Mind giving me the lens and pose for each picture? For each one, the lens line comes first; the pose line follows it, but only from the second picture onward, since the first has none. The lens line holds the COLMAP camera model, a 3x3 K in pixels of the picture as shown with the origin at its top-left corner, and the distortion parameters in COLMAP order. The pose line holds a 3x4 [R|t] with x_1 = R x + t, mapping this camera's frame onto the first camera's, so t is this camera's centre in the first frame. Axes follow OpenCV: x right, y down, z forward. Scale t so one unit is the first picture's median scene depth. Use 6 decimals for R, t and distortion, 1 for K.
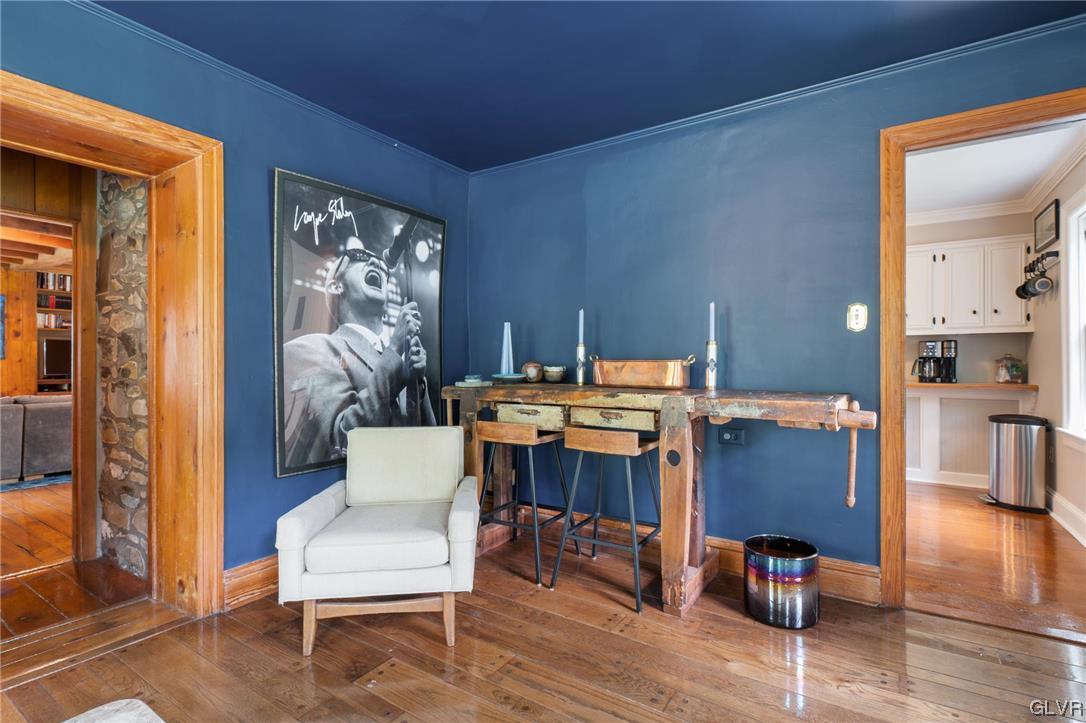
lens RADIAL K [[520.4, 0, 543.0], [0, 520.4, 361.5], [0, 0, 1]] dist [0.000434, 0.000111]
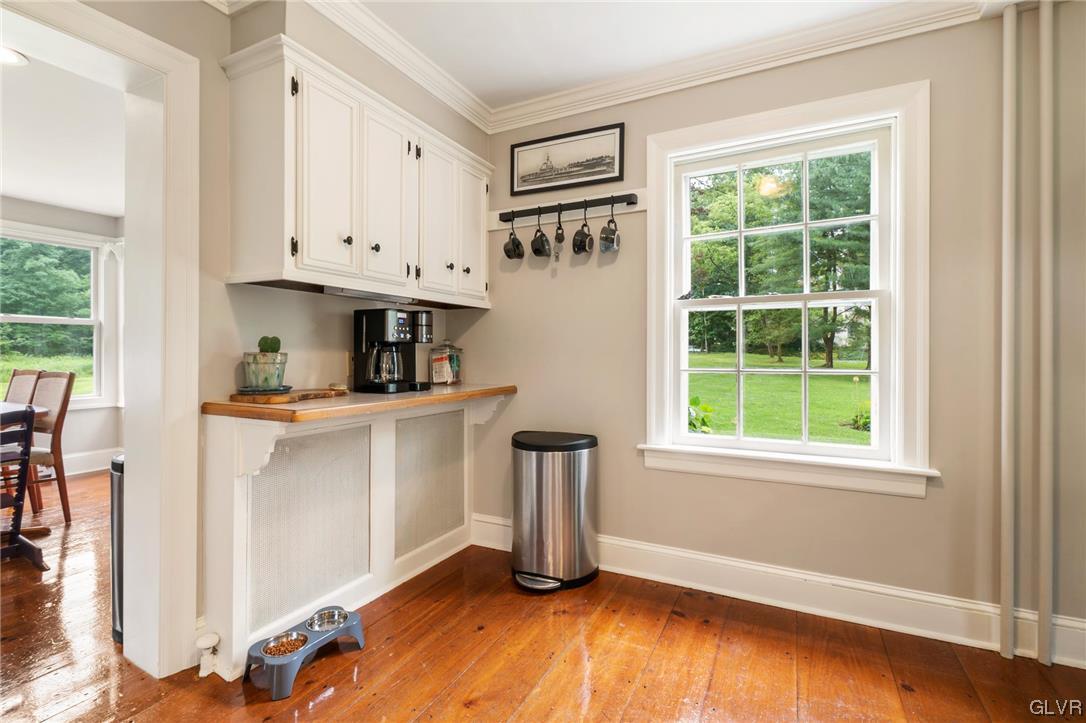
lens RADIAL K [[489.5, 0, 543.0], [0, 489.5, 361.5], [0, 0, 1]] dist [-0.001014, -0.000062]
pose [[-0.107228, -0.008138, 0.994201, 0.265661], [-0.002201, 0.999966, 0.007948, 0.005489], [-0.994232, -0.001336, -0.107242, 0.919368]]
